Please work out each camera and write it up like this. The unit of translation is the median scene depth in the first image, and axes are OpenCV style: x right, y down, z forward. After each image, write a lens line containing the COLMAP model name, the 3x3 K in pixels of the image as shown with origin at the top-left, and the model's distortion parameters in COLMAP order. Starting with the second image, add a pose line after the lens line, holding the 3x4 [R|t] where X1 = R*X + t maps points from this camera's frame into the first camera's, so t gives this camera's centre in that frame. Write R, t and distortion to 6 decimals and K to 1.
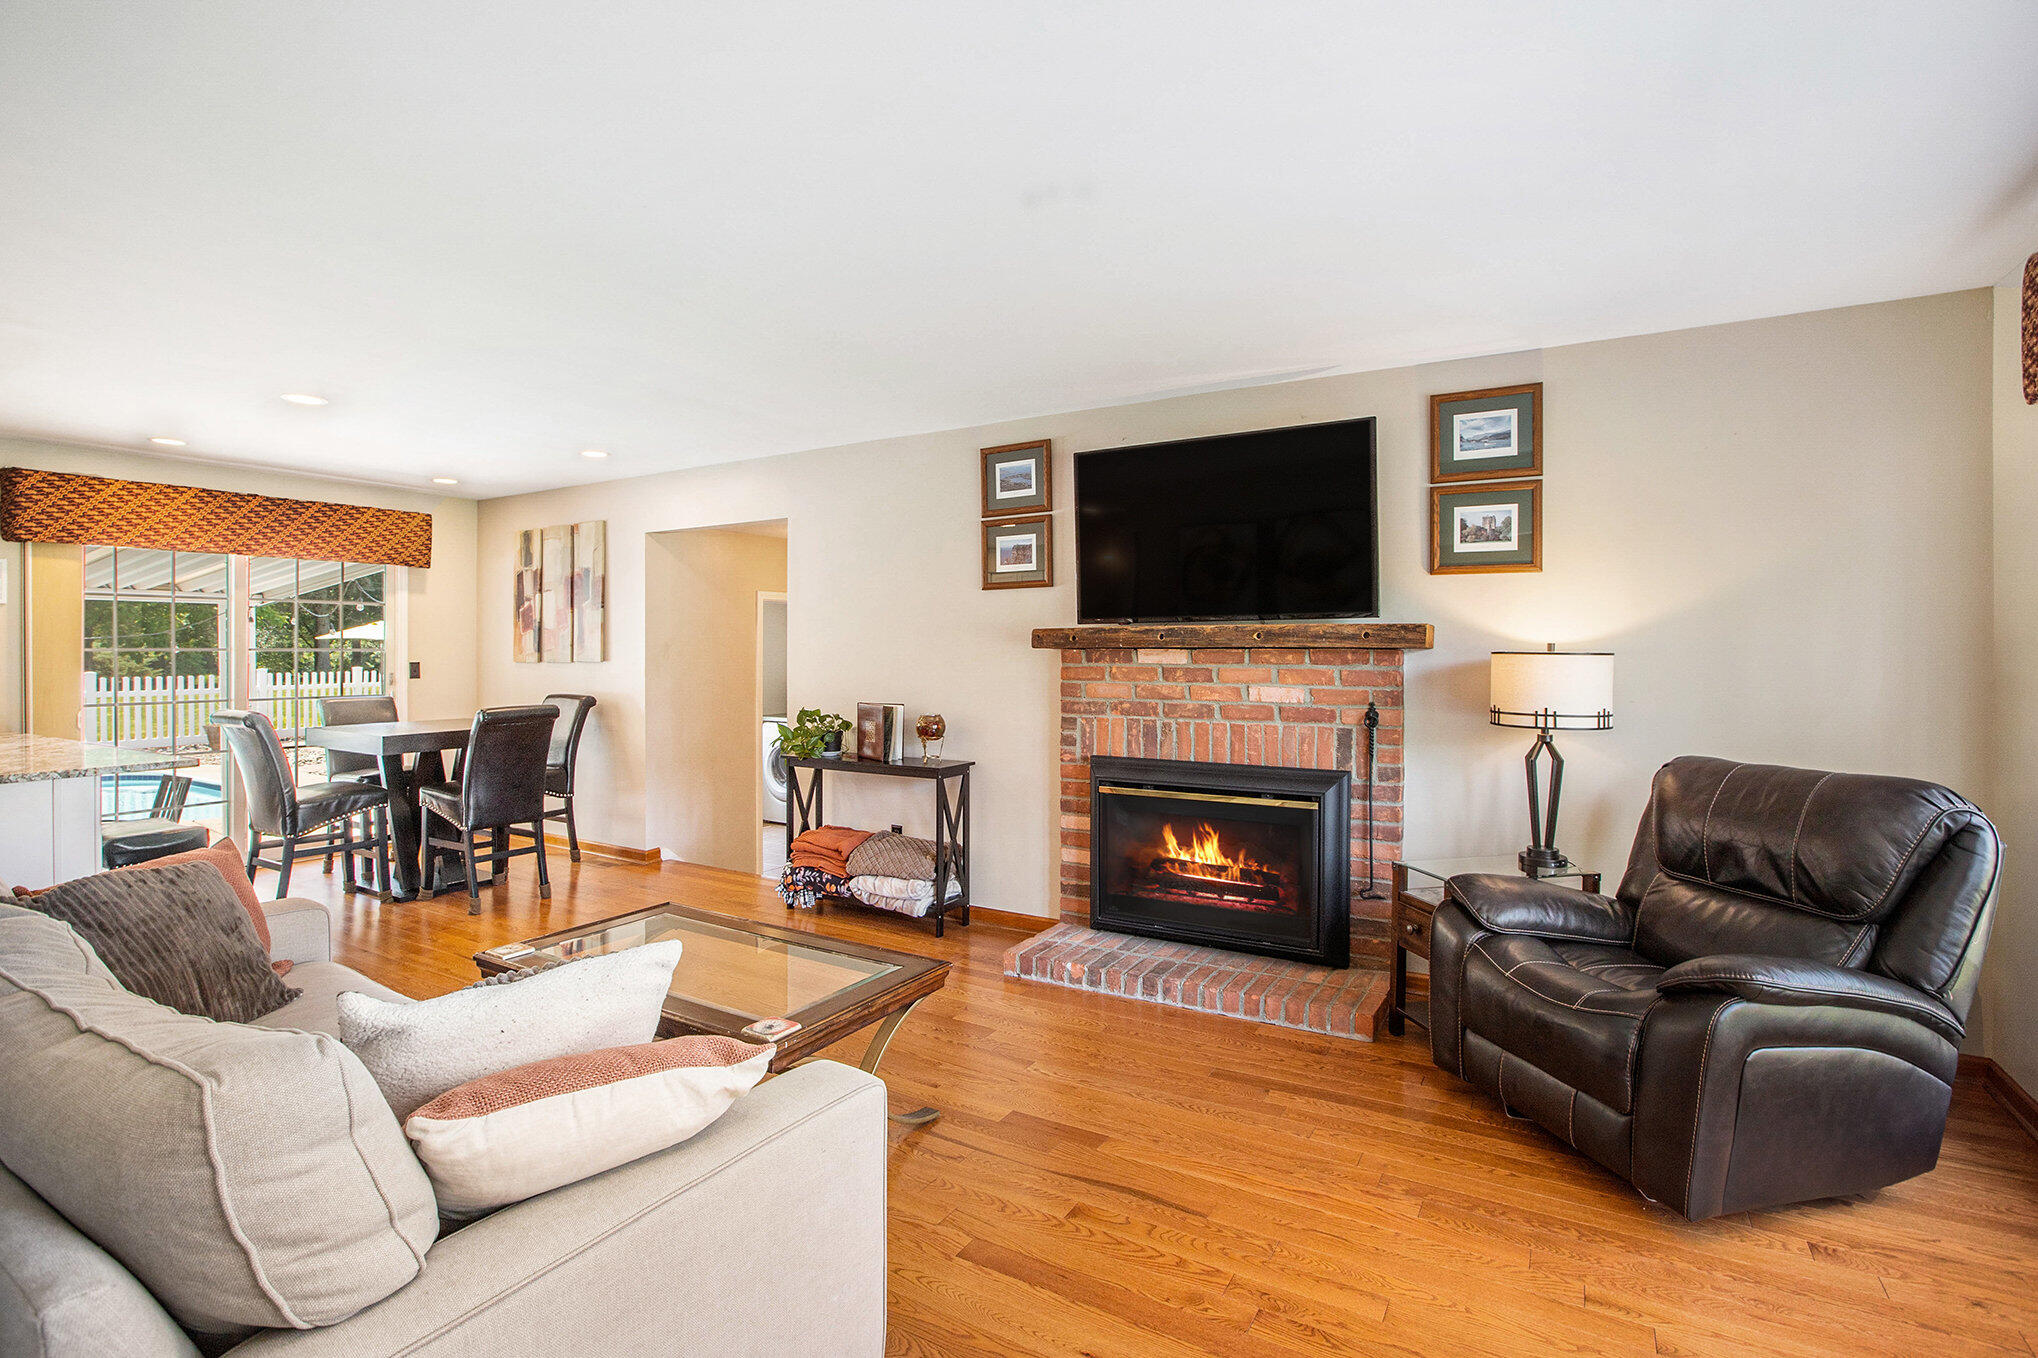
lens RADIAL K [[975.0, 0, 1029.3], [0, 975.0, 655.3], [0, 0, 1]] dist [-0.000623, 0.000773]
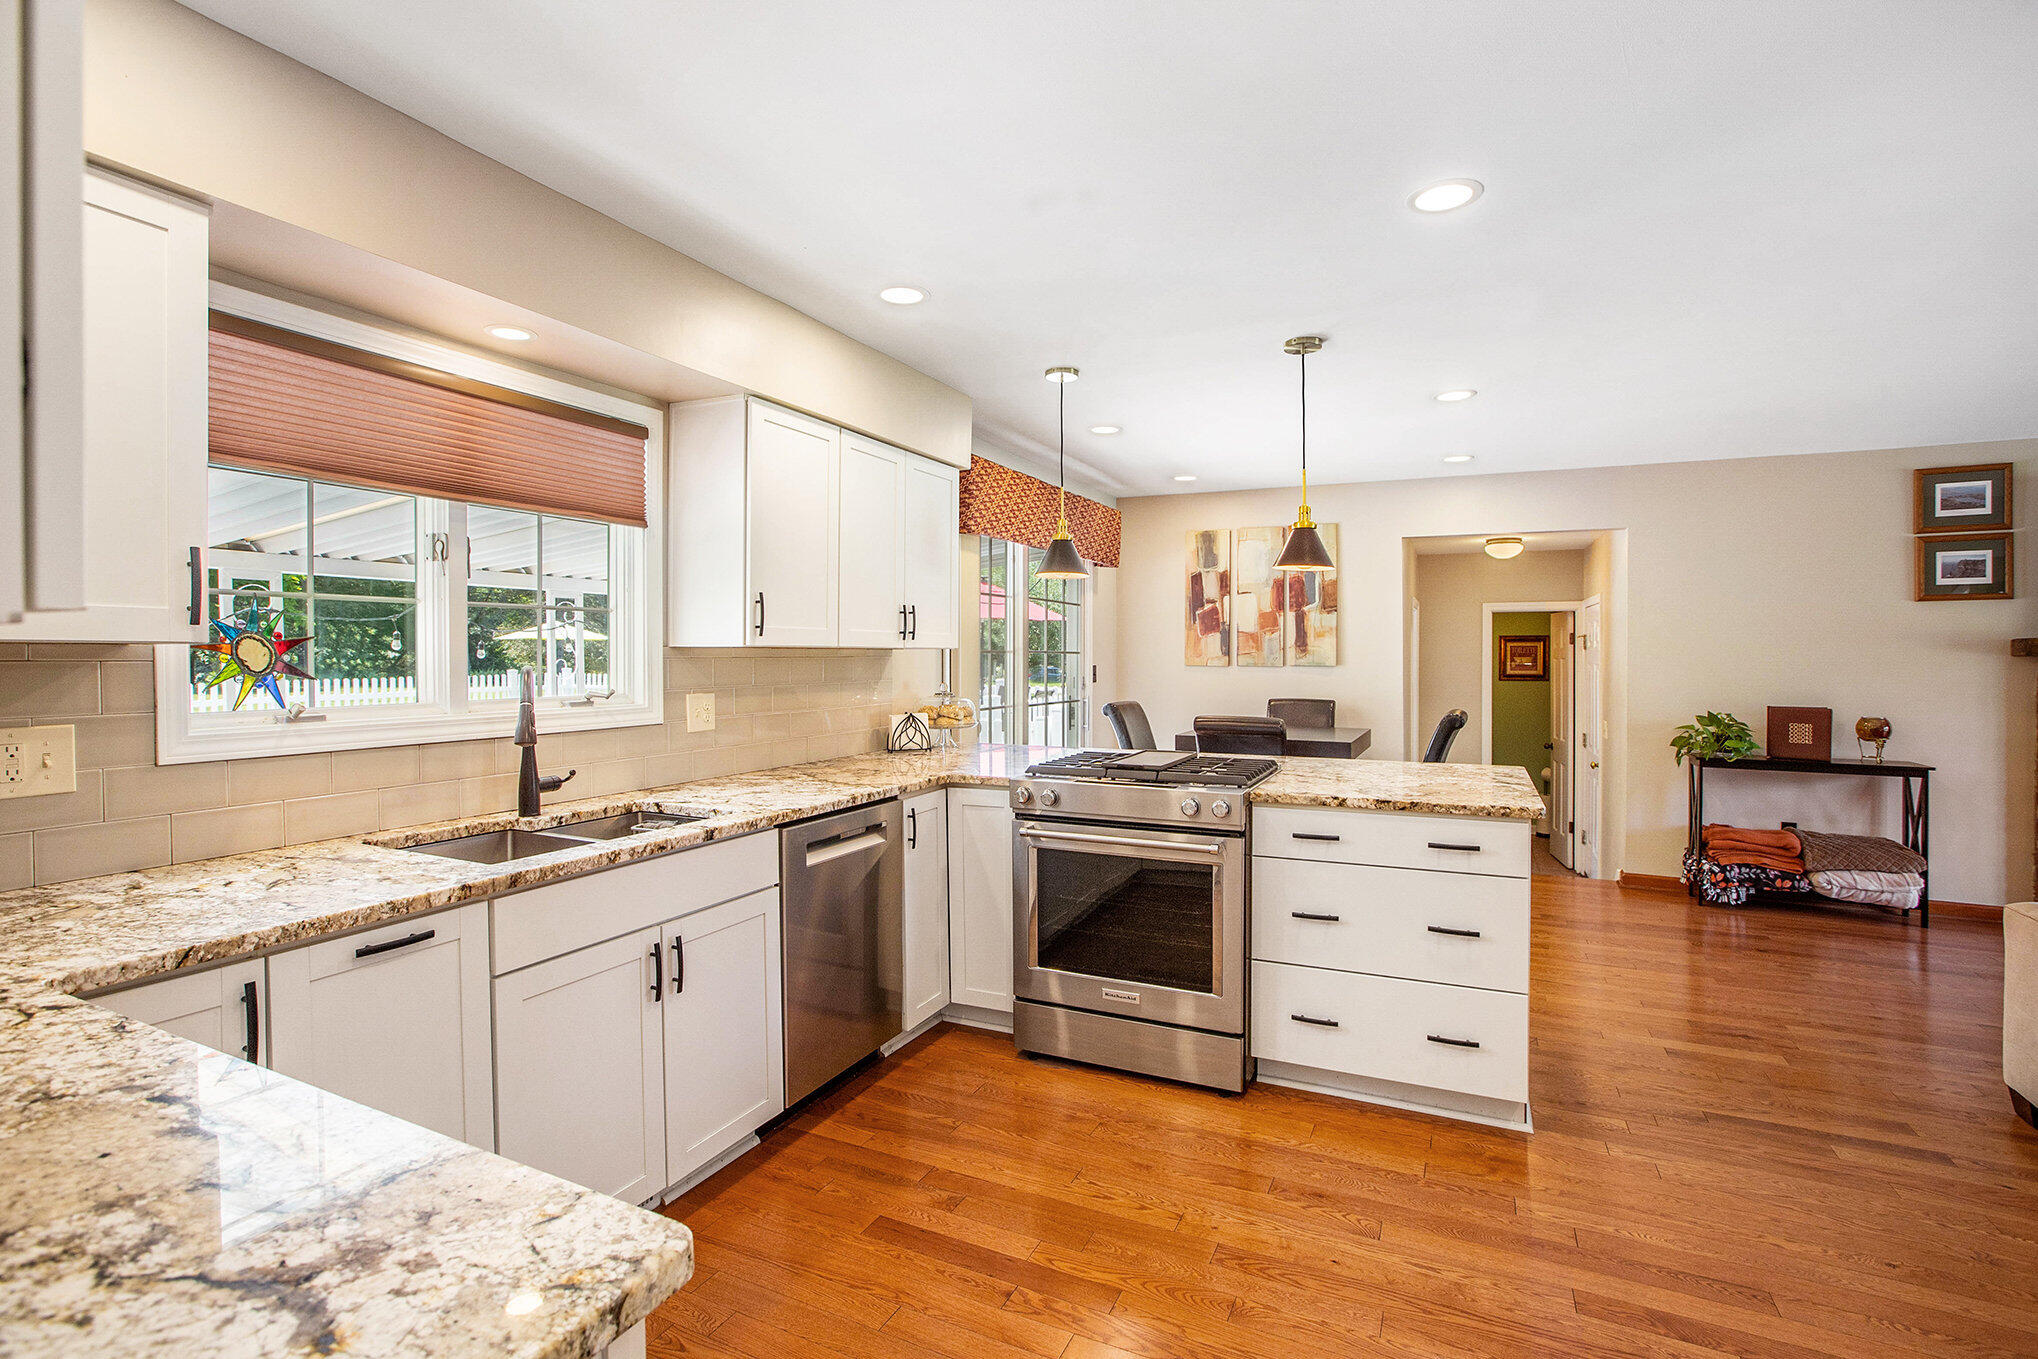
lens RADIAL K [[975.0, 0, 1029.3], [0, 975.0, 655.8], [0, 0, 1]] dist [-0.000623, 0.000773]
pose [[0.991019, 0.005590, 0.133606, -0.988545], [-0.005299, 0.999983, -0.002531, 0.000731], [-0.133618, 0.001800, 0.991031, 0.059741]]
